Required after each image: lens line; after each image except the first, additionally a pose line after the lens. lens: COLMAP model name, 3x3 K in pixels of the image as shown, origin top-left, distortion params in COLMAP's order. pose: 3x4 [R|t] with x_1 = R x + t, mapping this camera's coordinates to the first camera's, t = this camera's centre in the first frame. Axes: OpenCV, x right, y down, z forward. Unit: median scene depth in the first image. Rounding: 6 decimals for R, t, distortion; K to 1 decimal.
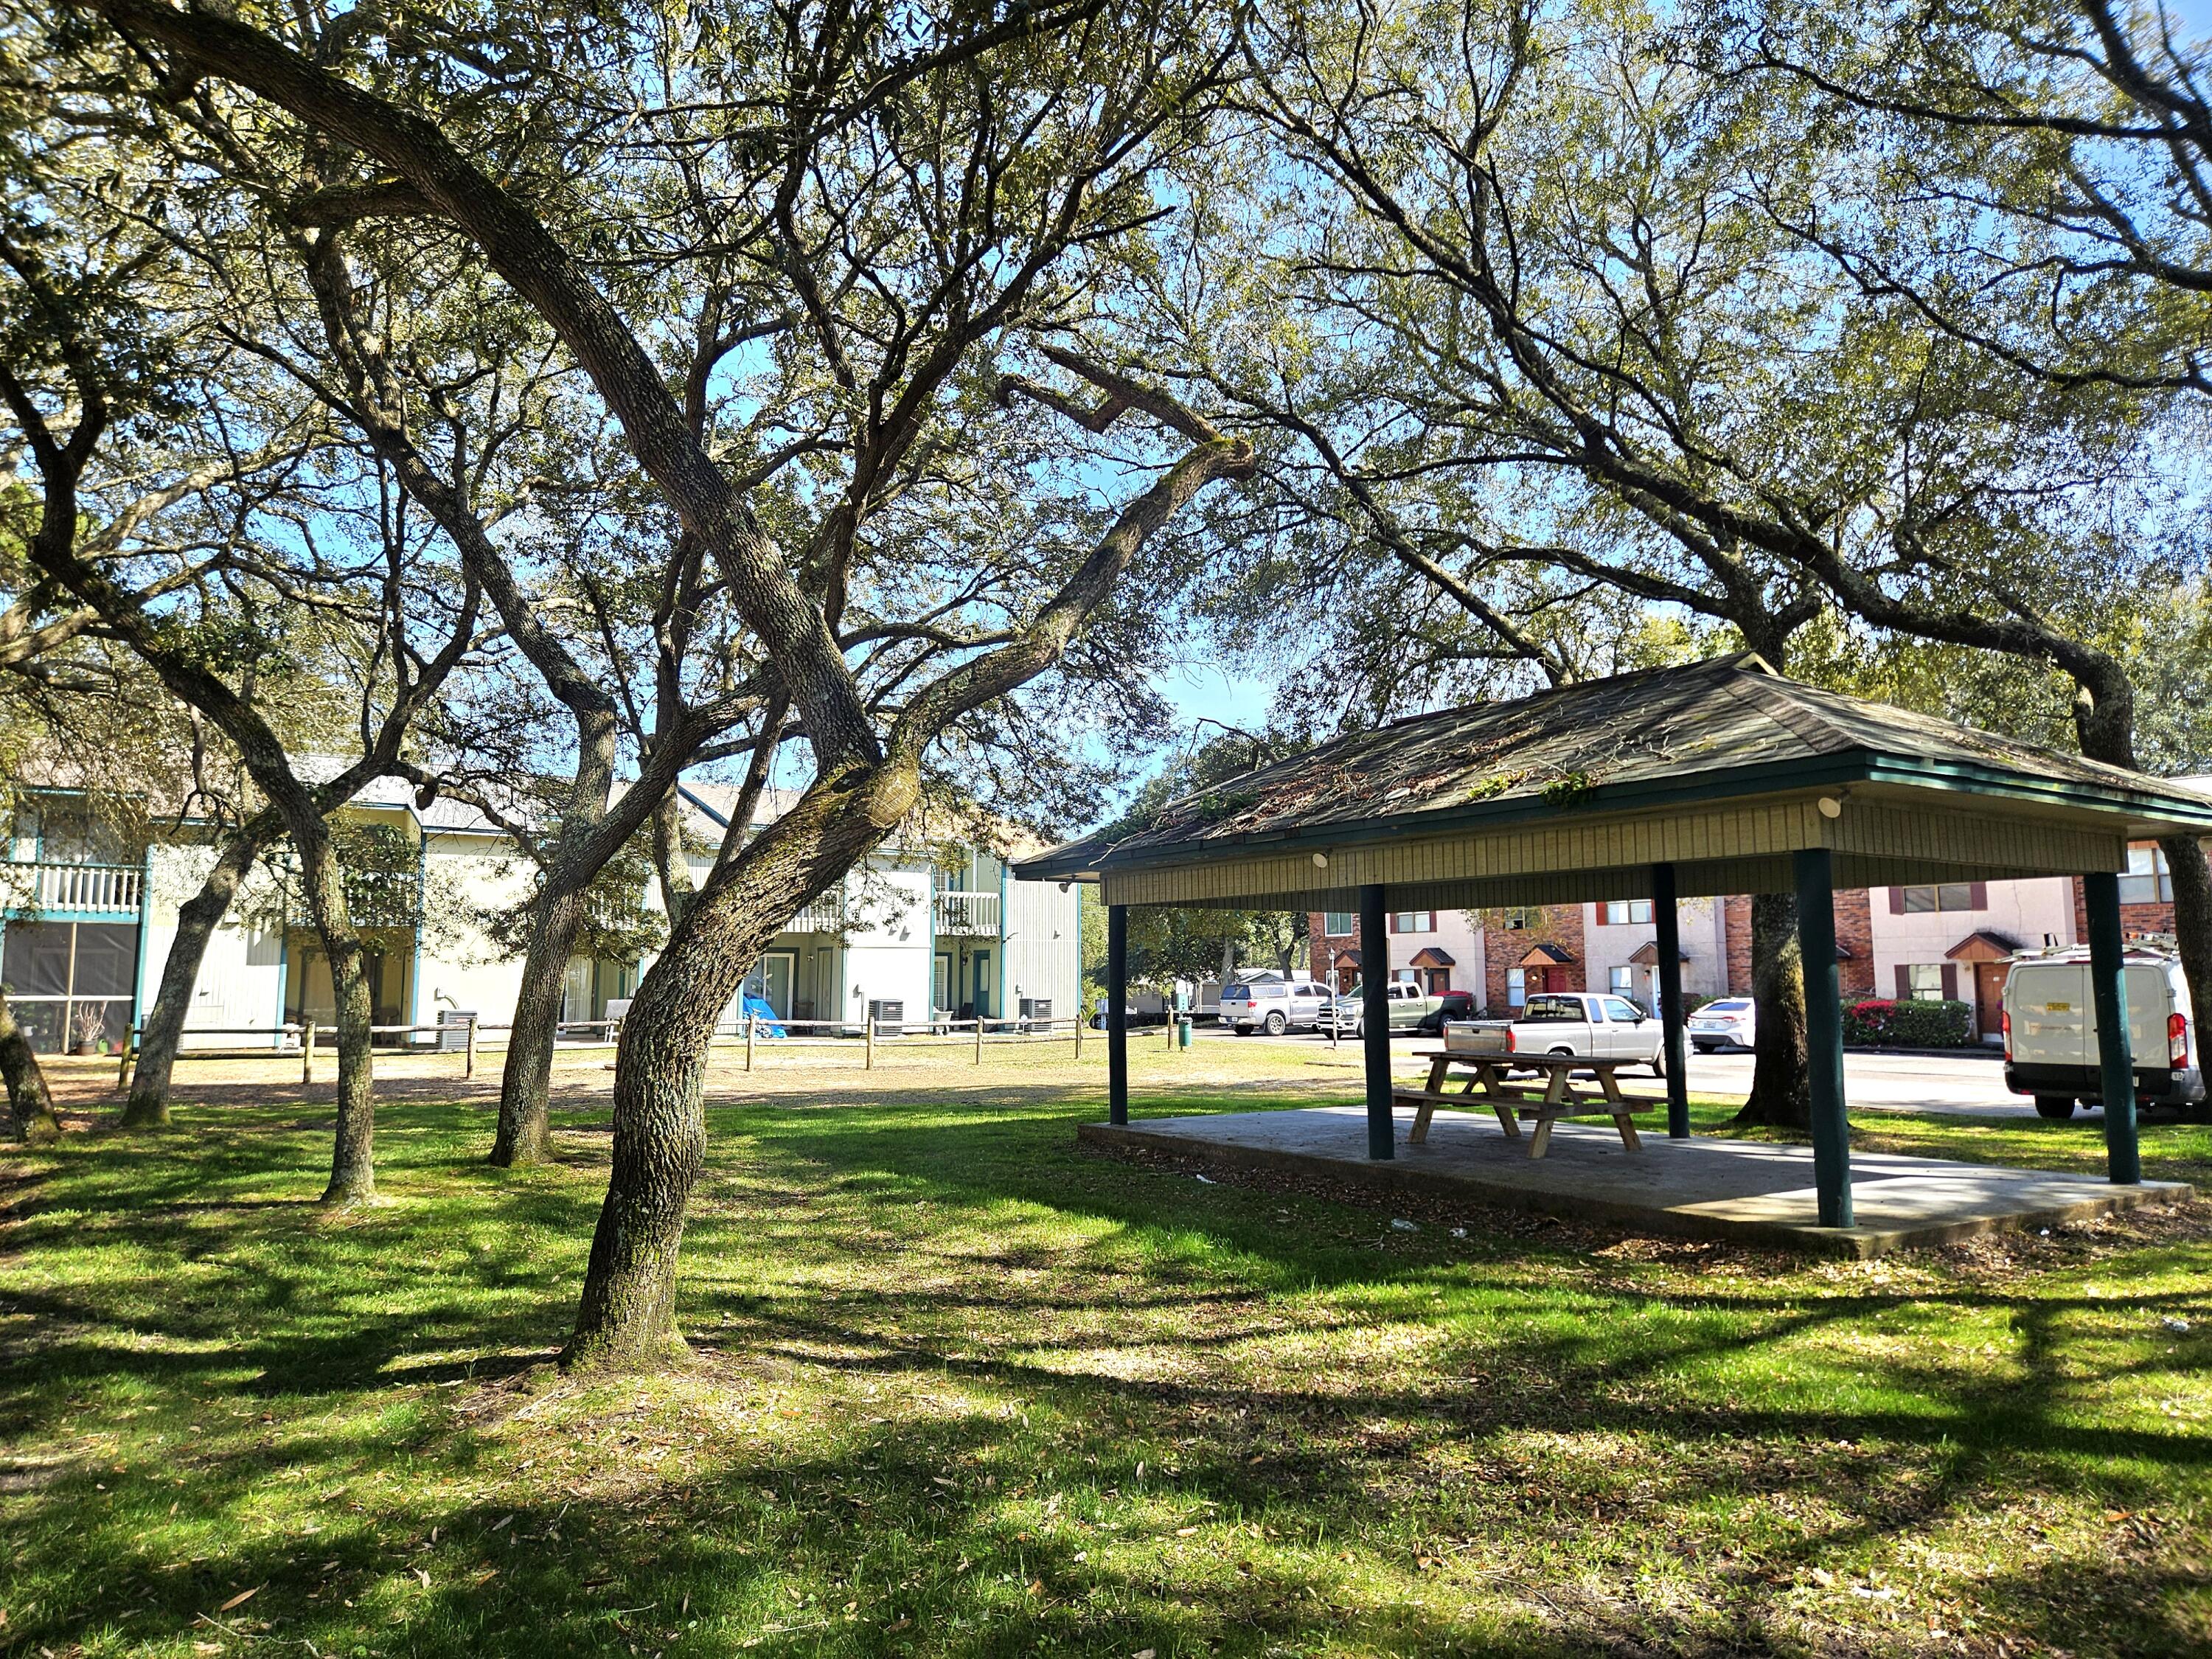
lens RADIAL K [[1495.2, 0, 1106.0], [0, 1495.2, 827.4], [0, 0, 1]] dist [0.084193, -0.082406]
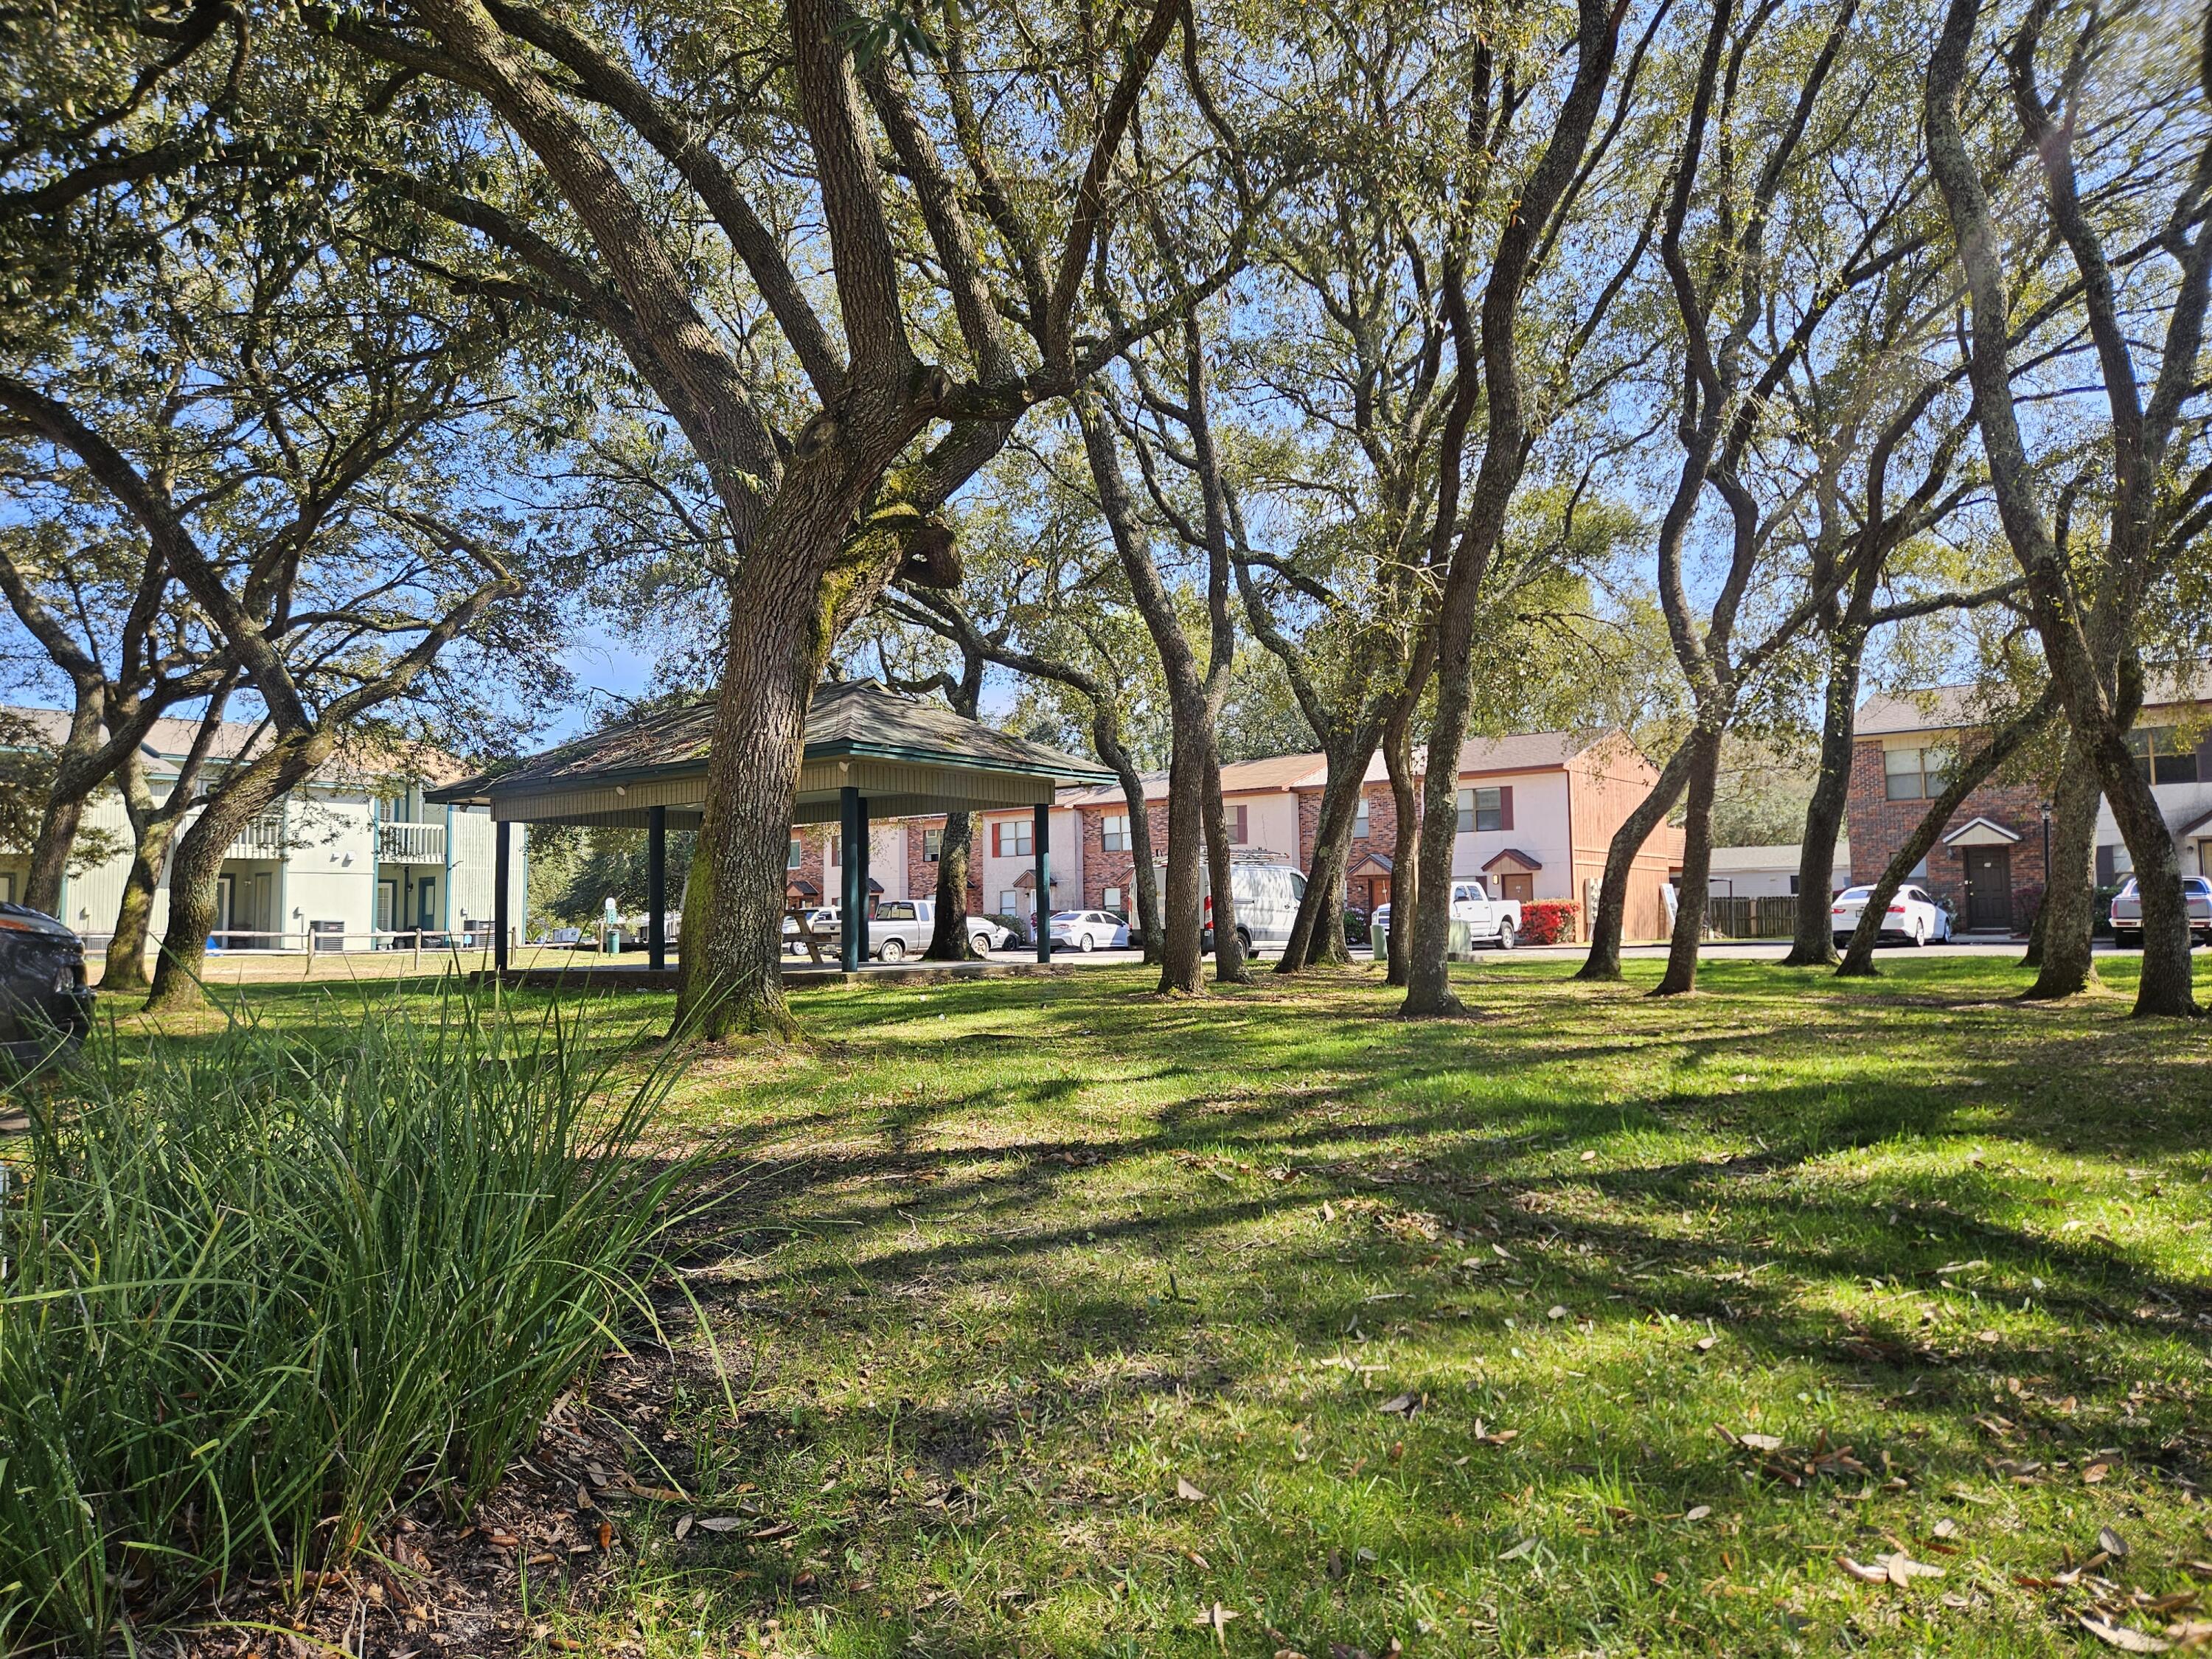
lens RADIAL K [[1493.6, 0, 1113.0], [0, 1493.6, 826.4], [0, 0, 1]] dist [0.085801, -0.084622]
pose [[0.946282, 0.010482, 0.323172, 0.062387], [-0.022069, 0.999237, 0.032209, -0.002145], [-0.322588, -0.037611, 0.945792, -0.382519]]
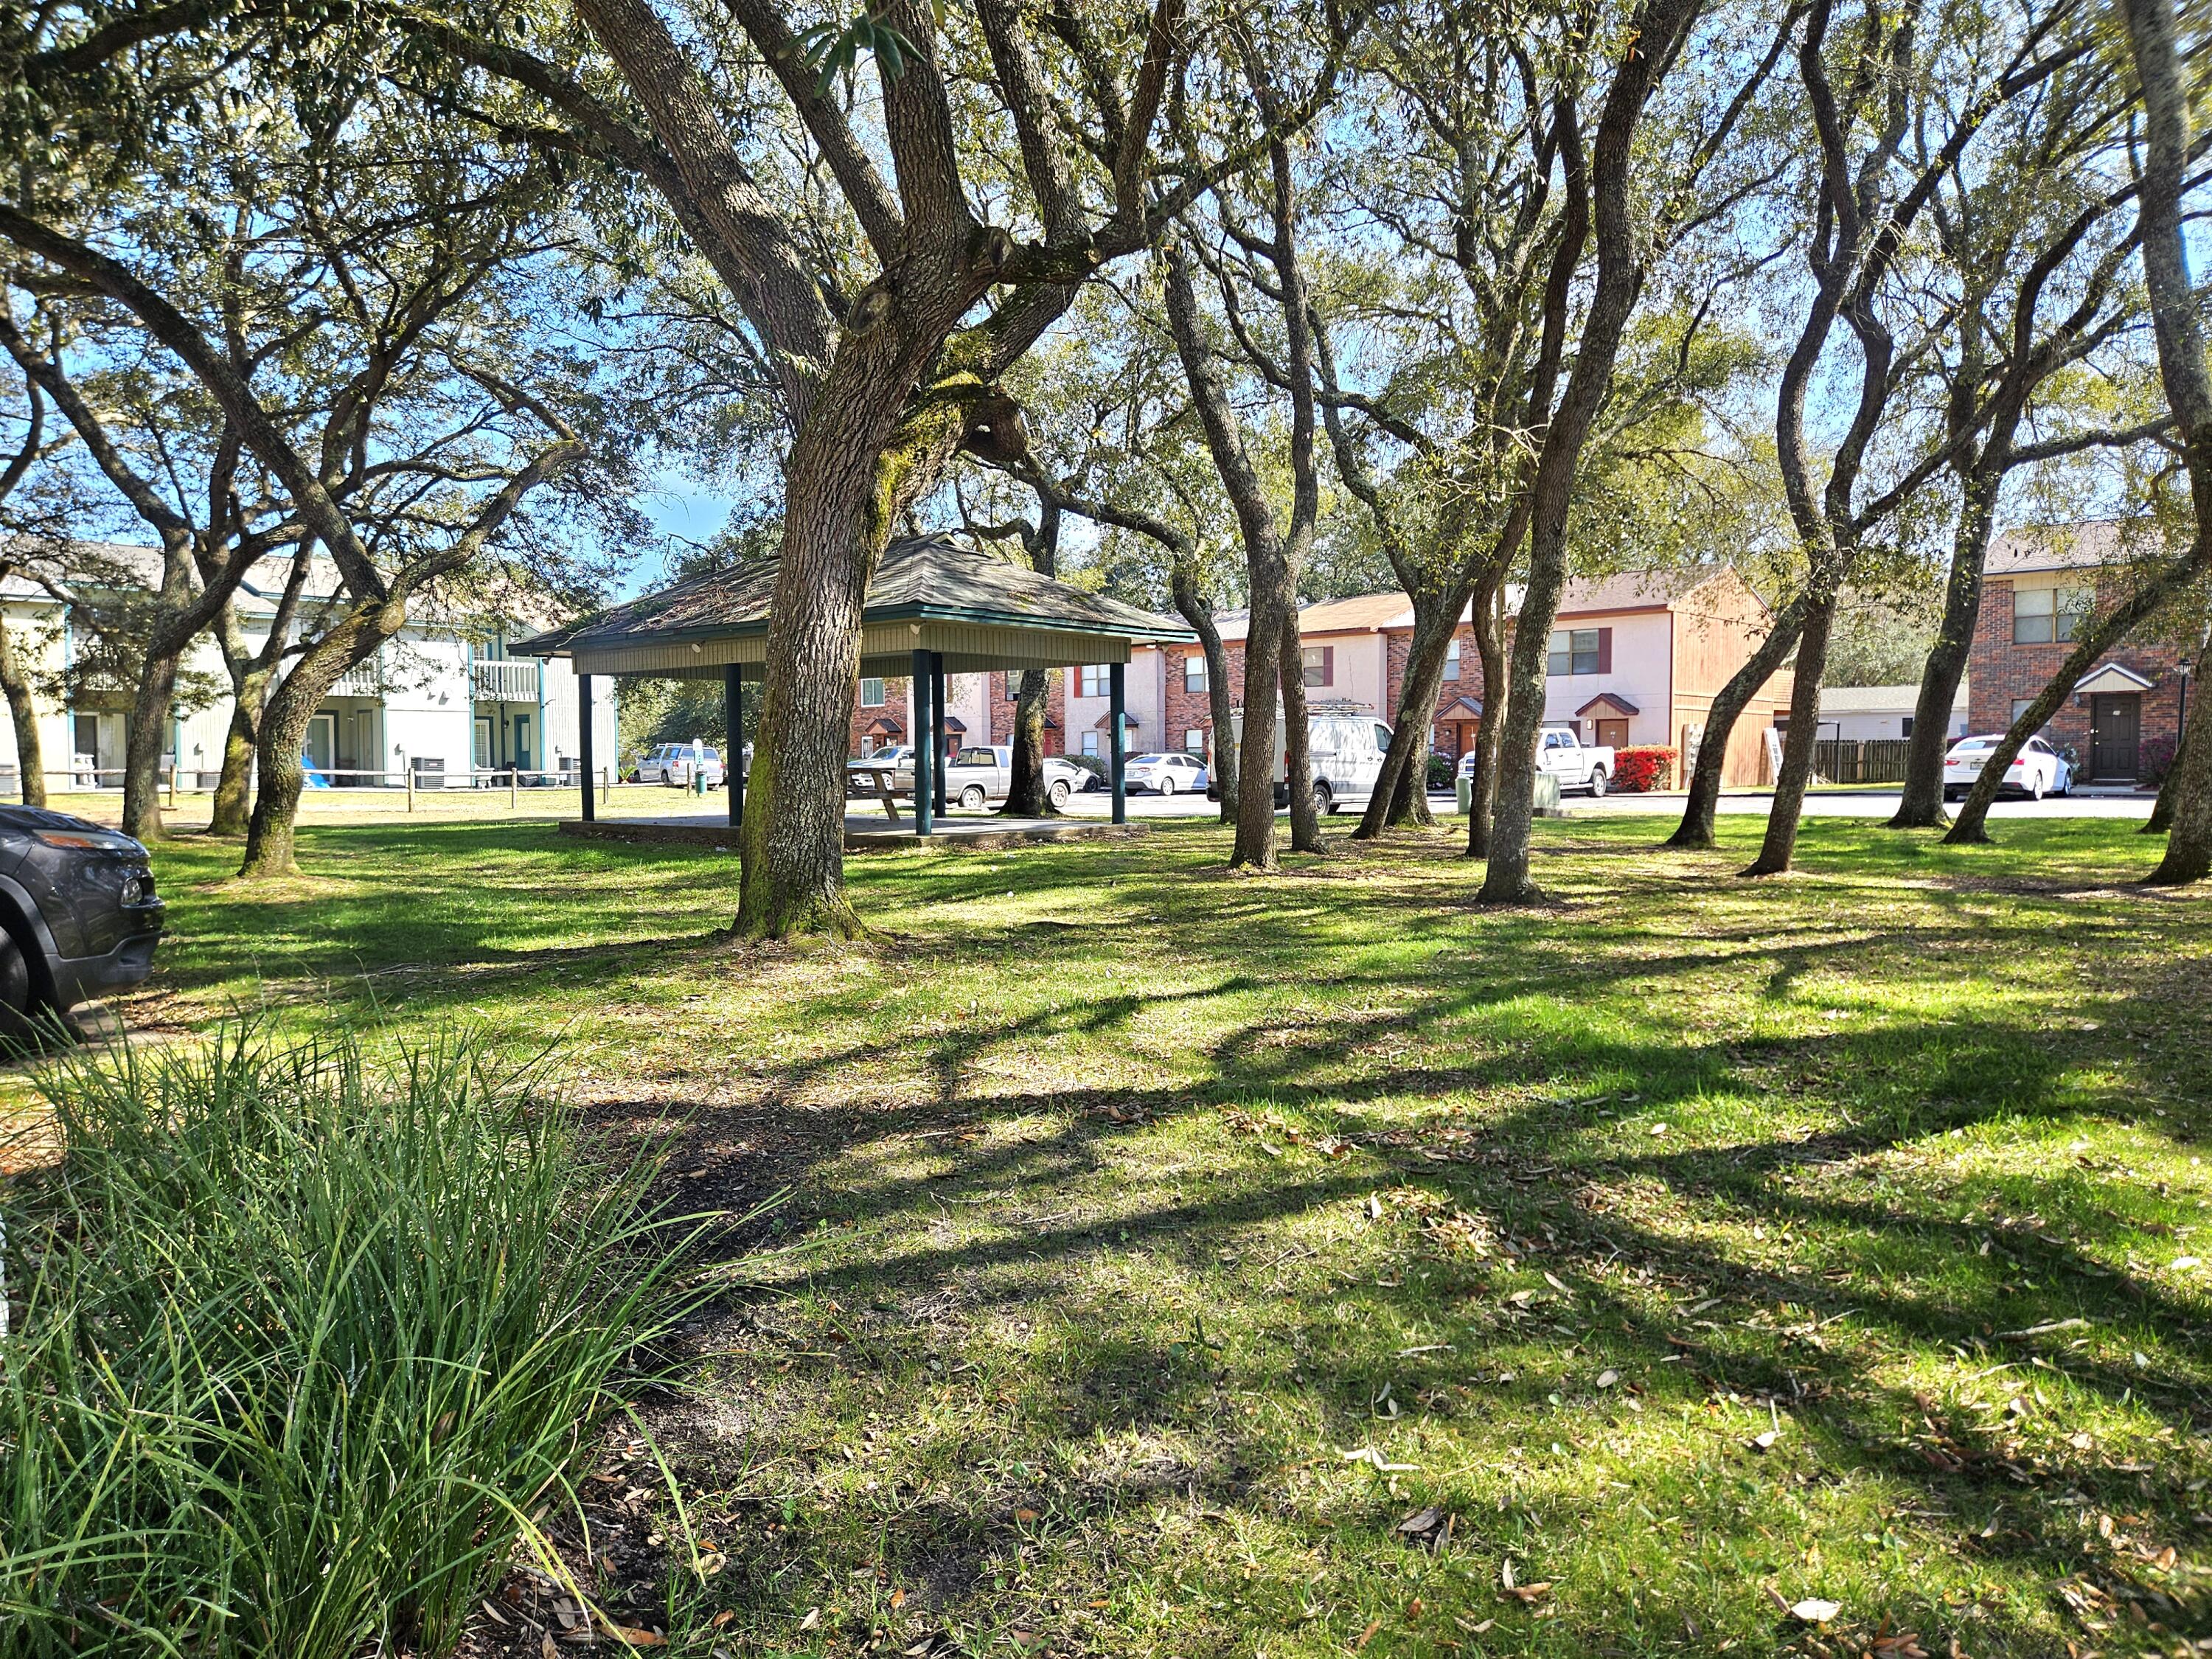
lens RADIAL K [[1495.2, 0, 1106.0], [0, 1495.2, 827.4], [0, 0, 1]] dist [0.084193, -0.082406]
pose [[0.964342, -0.015287, 0.264216, 0.070955], [-0.024498, 0.988888, 0.146629, -0.018915], [-0.263521, -0.147873, 0.953252, -0.372096]]
